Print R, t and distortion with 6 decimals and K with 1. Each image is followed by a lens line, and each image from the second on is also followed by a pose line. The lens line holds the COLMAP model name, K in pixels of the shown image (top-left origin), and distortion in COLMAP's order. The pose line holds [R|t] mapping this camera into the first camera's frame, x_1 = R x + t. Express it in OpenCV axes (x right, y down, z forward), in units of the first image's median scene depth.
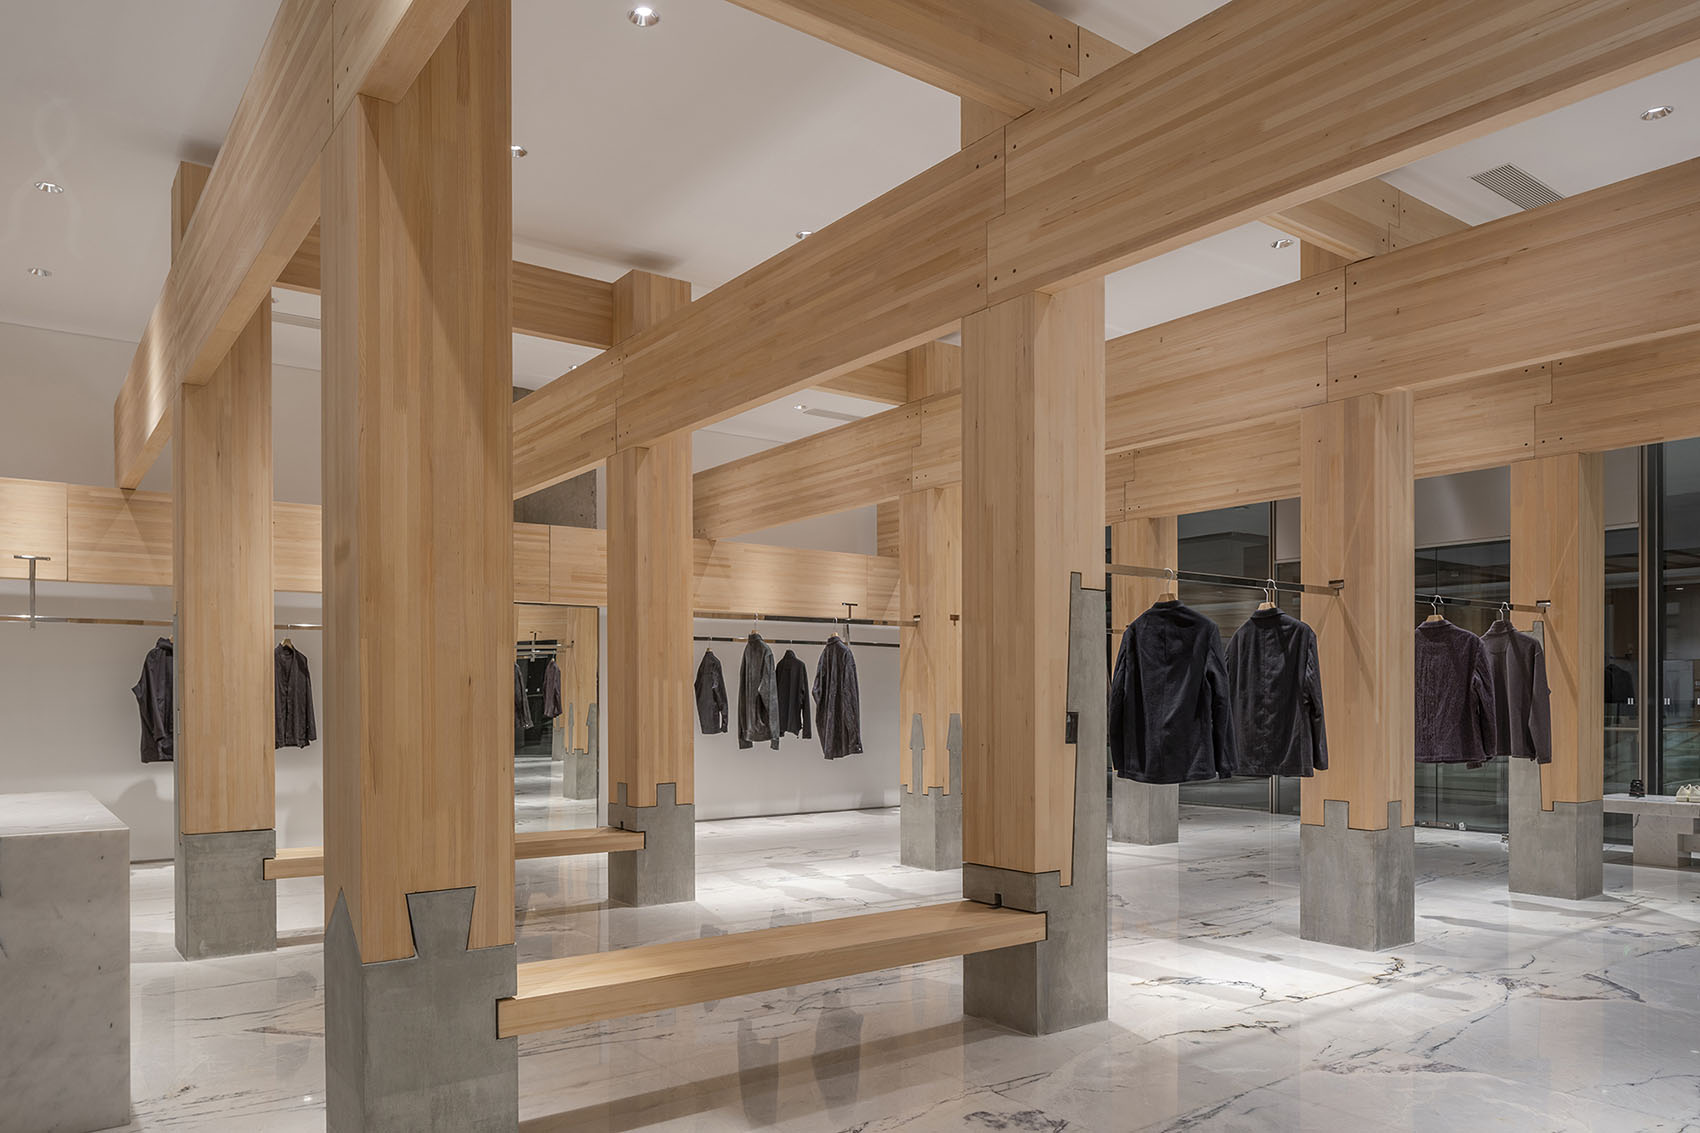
lens RADIAL K [[1152.9, 0, 850.0], [0, 1152.9, 566.5], [0, 0, 1]] dist [-0.007235, 0.001894]
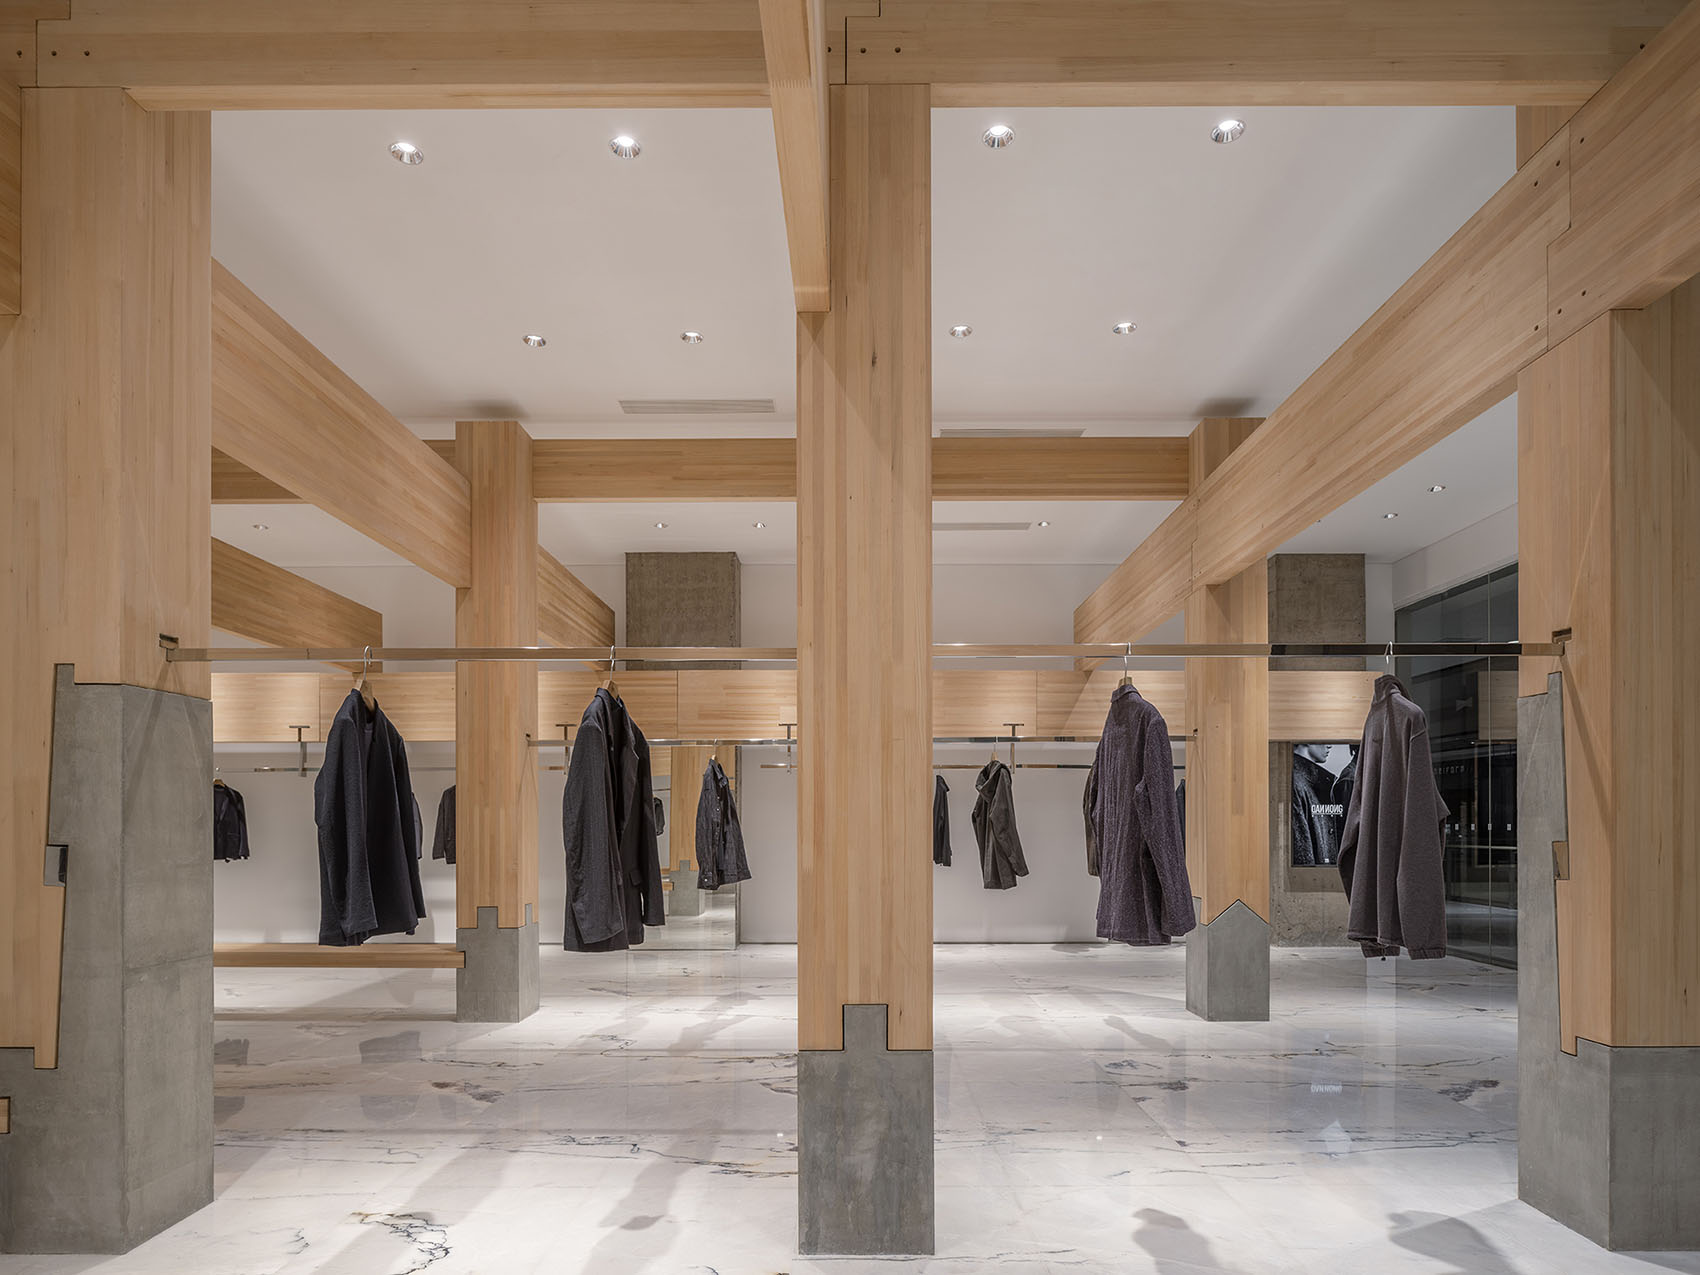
lens RADIAL K [[967.9, 0, 850.1], [0, 967.9, 732.9], [0, 0, 1]] dist [-0.004926, -0.000714]
pose [[0.799056, -0.056829, -0.598565, 0.608202], [0.069293, 0.997594, -0.002211, 0.054061], [0.597251, -0.039710, 0.801071, 0.483921]]
